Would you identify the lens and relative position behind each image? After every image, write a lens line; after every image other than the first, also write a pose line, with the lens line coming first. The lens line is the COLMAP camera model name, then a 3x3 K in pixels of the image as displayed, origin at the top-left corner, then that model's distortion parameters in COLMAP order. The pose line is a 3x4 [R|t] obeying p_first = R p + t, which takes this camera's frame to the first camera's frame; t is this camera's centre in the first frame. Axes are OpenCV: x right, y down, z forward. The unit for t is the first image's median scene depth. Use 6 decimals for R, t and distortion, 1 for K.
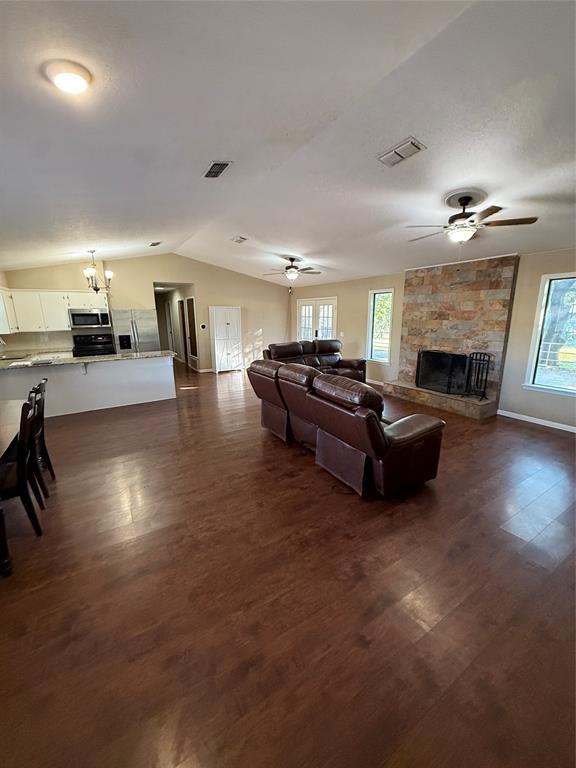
lens RADIAL K [[305.4, 0, 288.1], [0, 305.4, 382.0], [0, 0, 1]] dist [-0.002591, 0.000552]
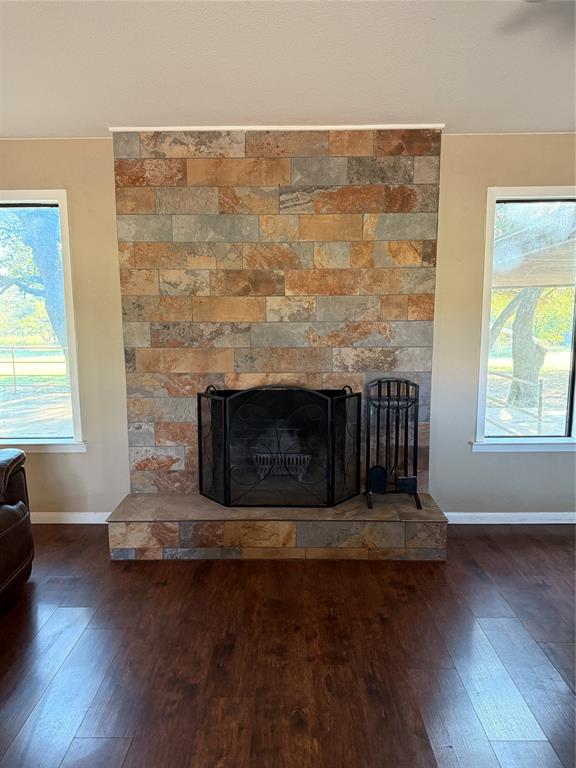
lens RADIAL K [[536.3, 0, 286.8], [0, 536.3, 387.2], [0, 0, 1]] dist [0.054181, -0.006570]
pose [[0.537078, -0.118899, 0.835111, 0.007354], [0.184005, 0.982689, 0.021573, -0.105372], [-0.823219, 0.142078, 0.549658, 0.630001]]
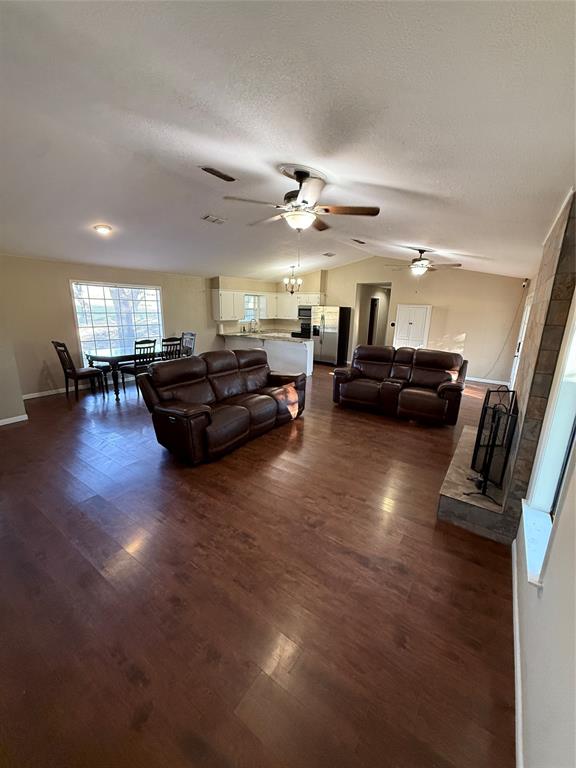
lens RADIAL K [[305.4, 0, 286.1], [0, 305.4, 384.4], [0, 0, 1]] dist [-0.002591, 0.000552]
pose [[0.385852, 0.244772, -0.889497, 0.779348], [-0.228841, 0.959422, 0.164747, -0.111516], [0.893728, 0.139985, 0.426209, 0.400718]]
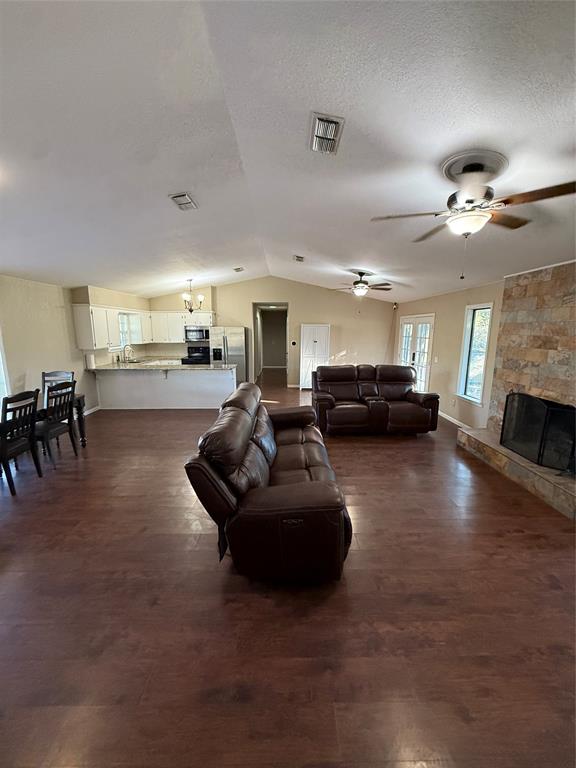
lens RADIAL K [[305.4, 0, 288.1], [0, 305.4, 382.3], [0, 0, 1]] dist [-0.002591, 0.000552]
pose [[0.856930, 0.102770, -0.505083, 0.346922], [-0.126160, 0.991935, -0.012214, -0.053152], [0.499755, 0.074188, 0.862984, 0.160191]]
